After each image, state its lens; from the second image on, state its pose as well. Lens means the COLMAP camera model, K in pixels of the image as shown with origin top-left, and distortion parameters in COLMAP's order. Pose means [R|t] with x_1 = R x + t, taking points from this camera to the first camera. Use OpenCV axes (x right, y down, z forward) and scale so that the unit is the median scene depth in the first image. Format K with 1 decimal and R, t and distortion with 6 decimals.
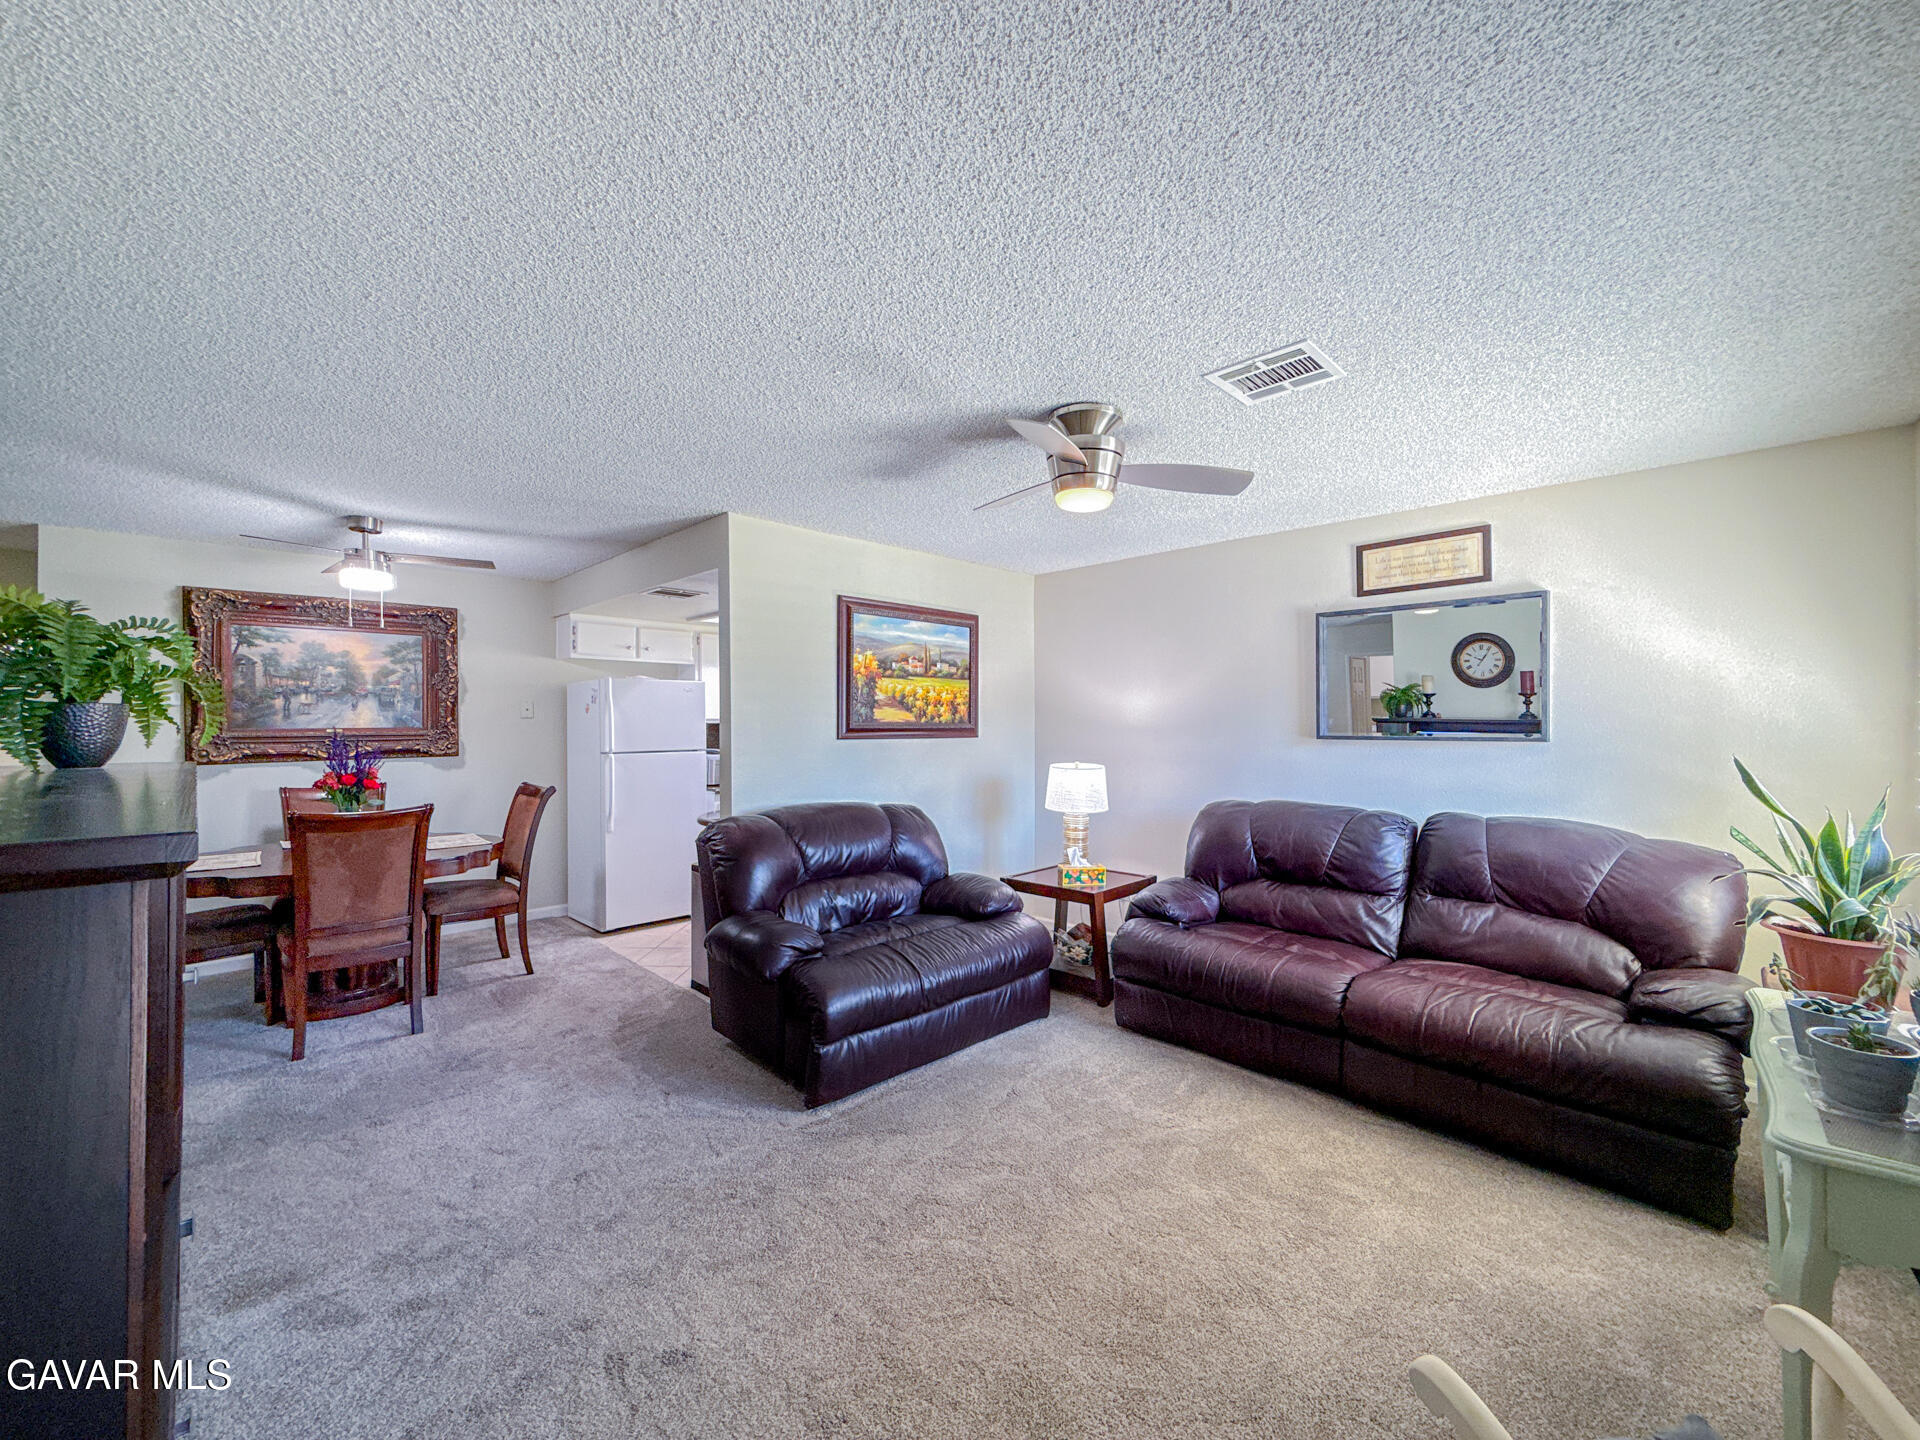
lens RADIAL K [[764.5, 0, 964.1], [0, 764.5, 724.2], [0, 0, 1]] dist [-0.001338, 0.000040]
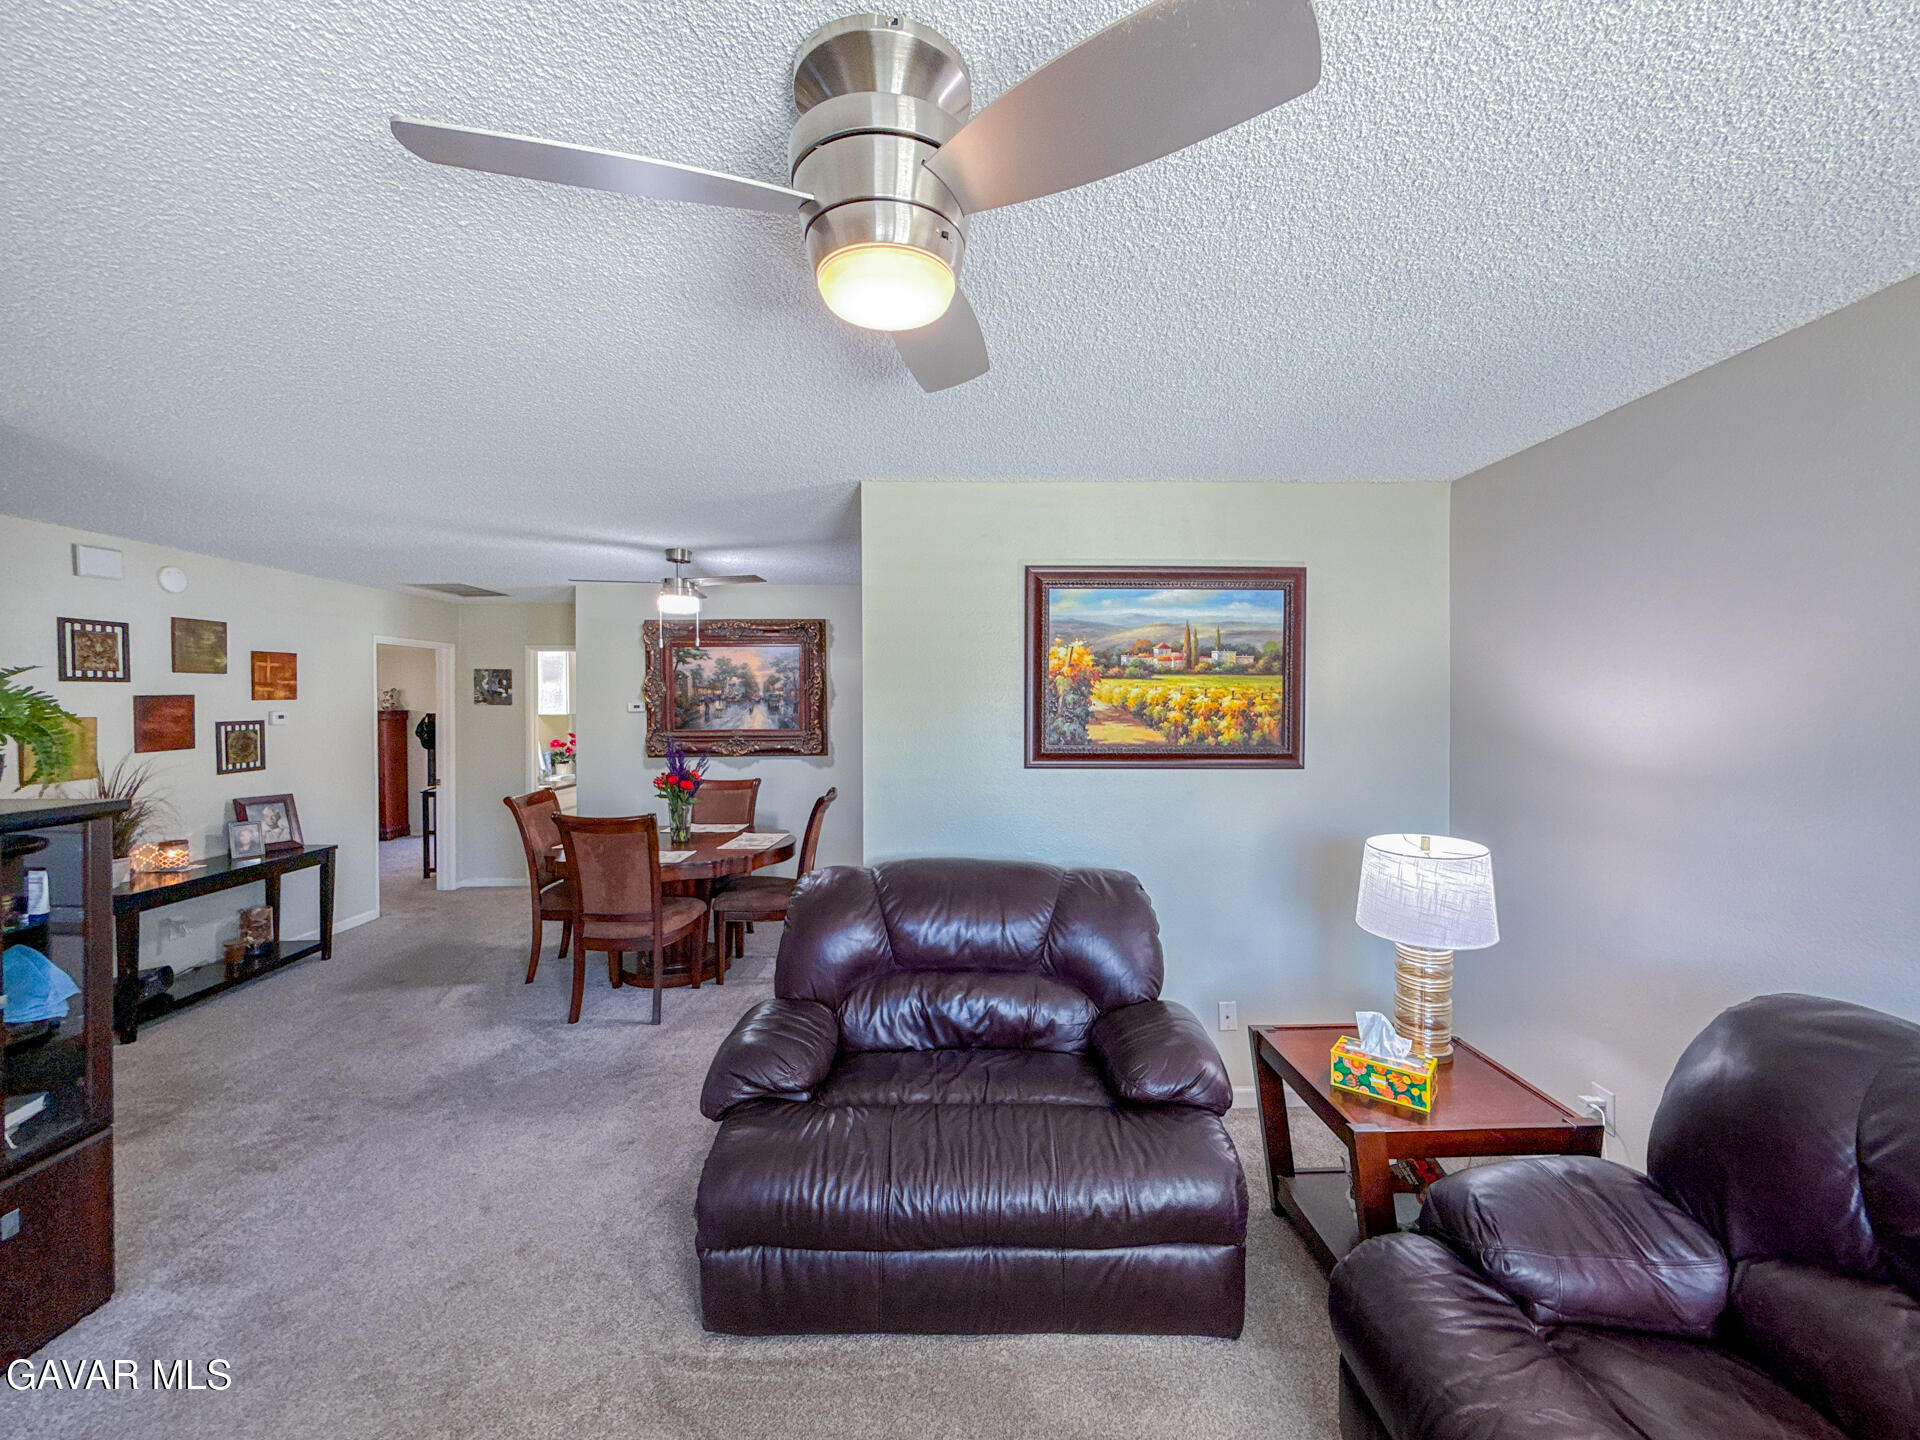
lens RADIAL K [[767.8, 0, 972.9], [0, 767.8, 713.5], [0, 0, 1]] dist [-0.000142, -0.000380]
pose [[0.722008, 0.010411, -0.691806, 0.275798], [-0.001200, 0.999904, 0.013795, -0.038426], [0.691883, -0.009130, 0.721951, 0.417078]]
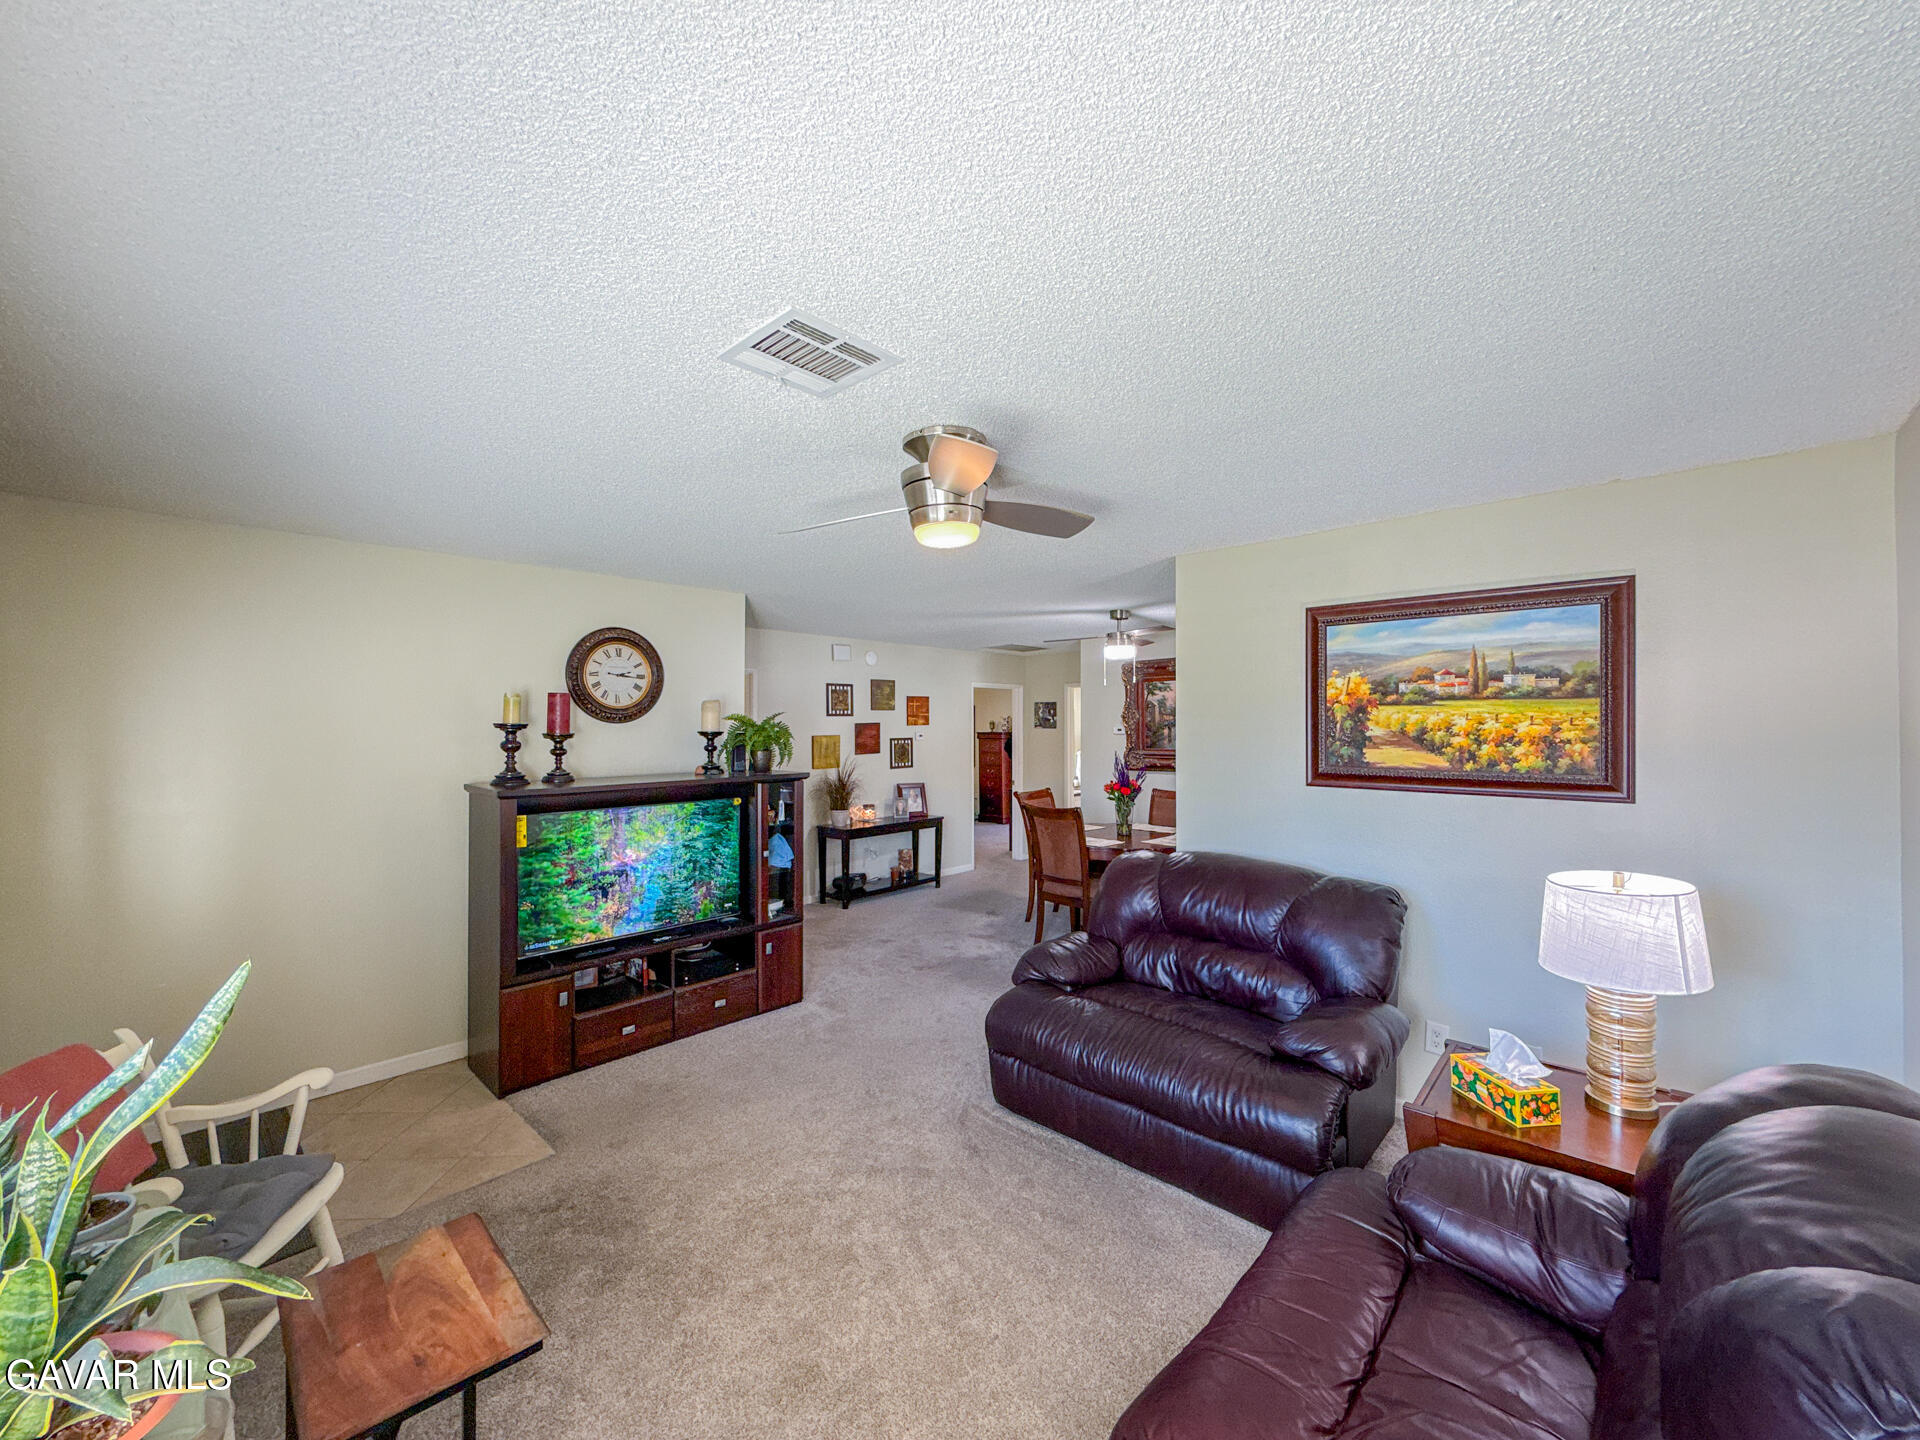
lens RADIAL K [[764.5, 0, 964.1], [0, 764.5, 724.2], [0, 0, 1]] dist [-0.001338, 0.000040]
pose [[0.032034, -0.001064, -0.999486, 0.593122], [0.001371, 0.999999, -0.001021, -0.042186], [0.999486, -0.001337, 0.032036, 0.567436]]
